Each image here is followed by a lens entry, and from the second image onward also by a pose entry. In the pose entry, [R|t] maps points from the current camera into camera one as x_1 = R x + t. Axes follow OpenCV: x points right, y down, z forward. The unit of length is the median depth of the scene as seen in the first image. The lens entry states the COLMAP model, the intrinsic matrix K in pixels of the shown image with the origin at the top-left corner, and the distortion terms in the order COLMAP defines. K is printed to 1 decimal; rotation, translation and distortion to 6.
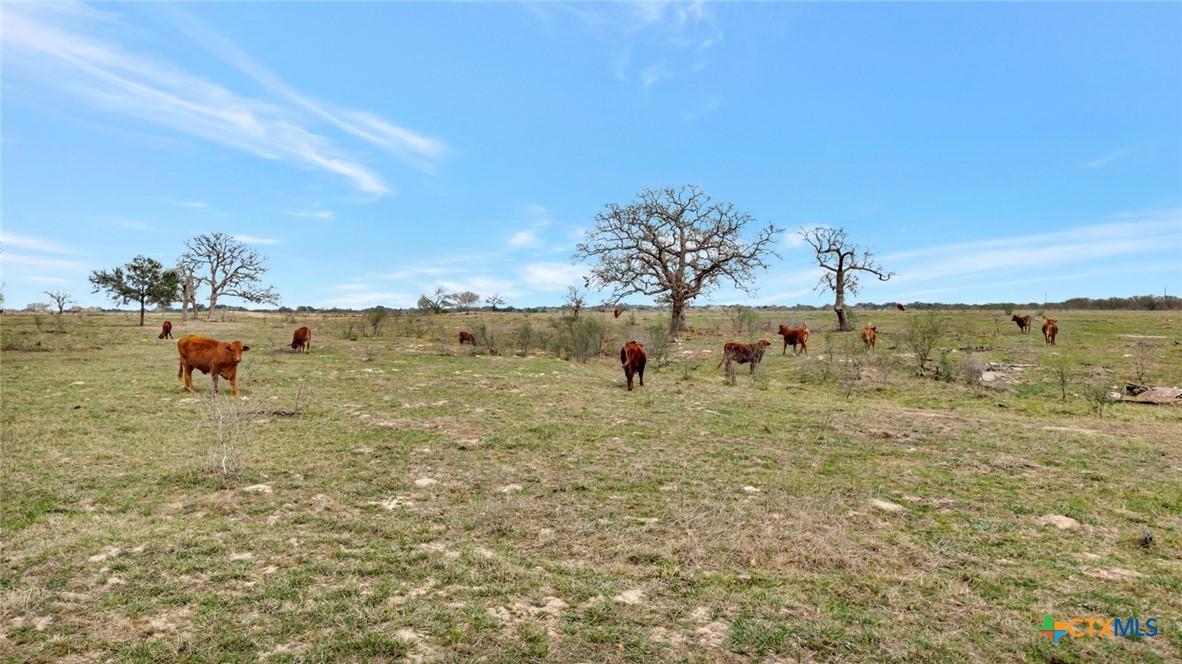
lens RADIAL K [[783.5, 0, 593.7], [0, 783.5, 329.5], [0, 0, 1]] dist [0.008192, -0.004911]
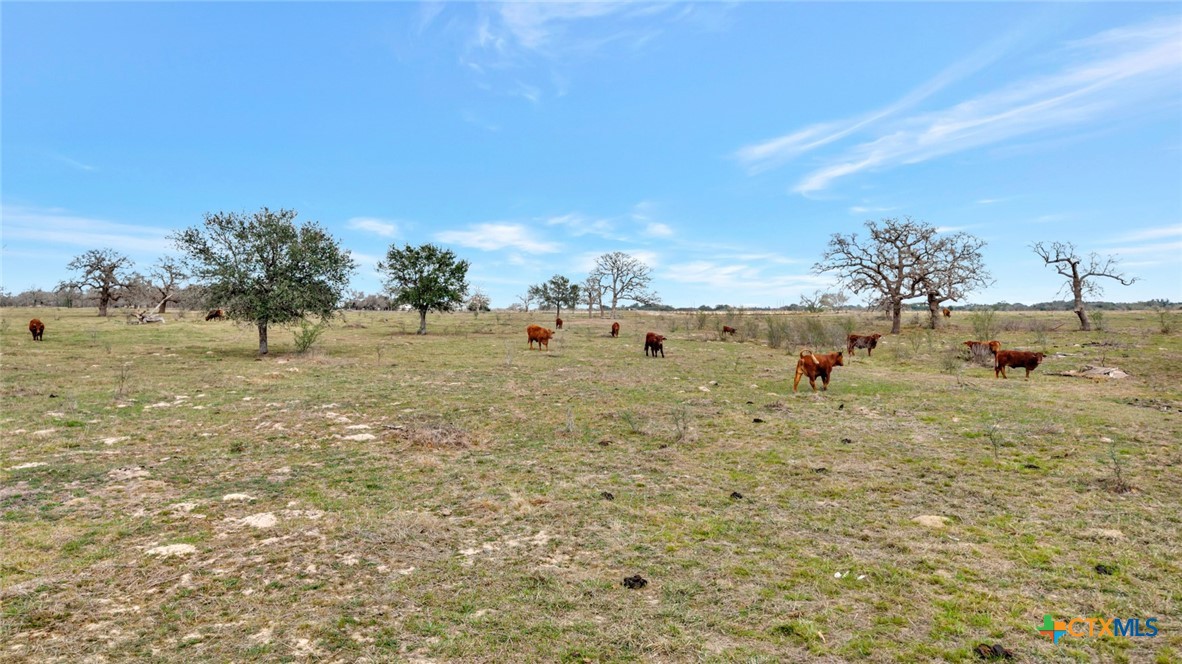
lens RADIAL K [[783.5, 0, 588.9], [0, 783.5, 327.5], [0, 0, 1]] dist [0.008192, -0.004911]
pose [[0.859492, 0.013589, -0.510968, 0.255087], [-0.013463, 0.999902, 0.003945, 0.001534], [0.510971, 0.003488, 0.859591, -0.275599]]
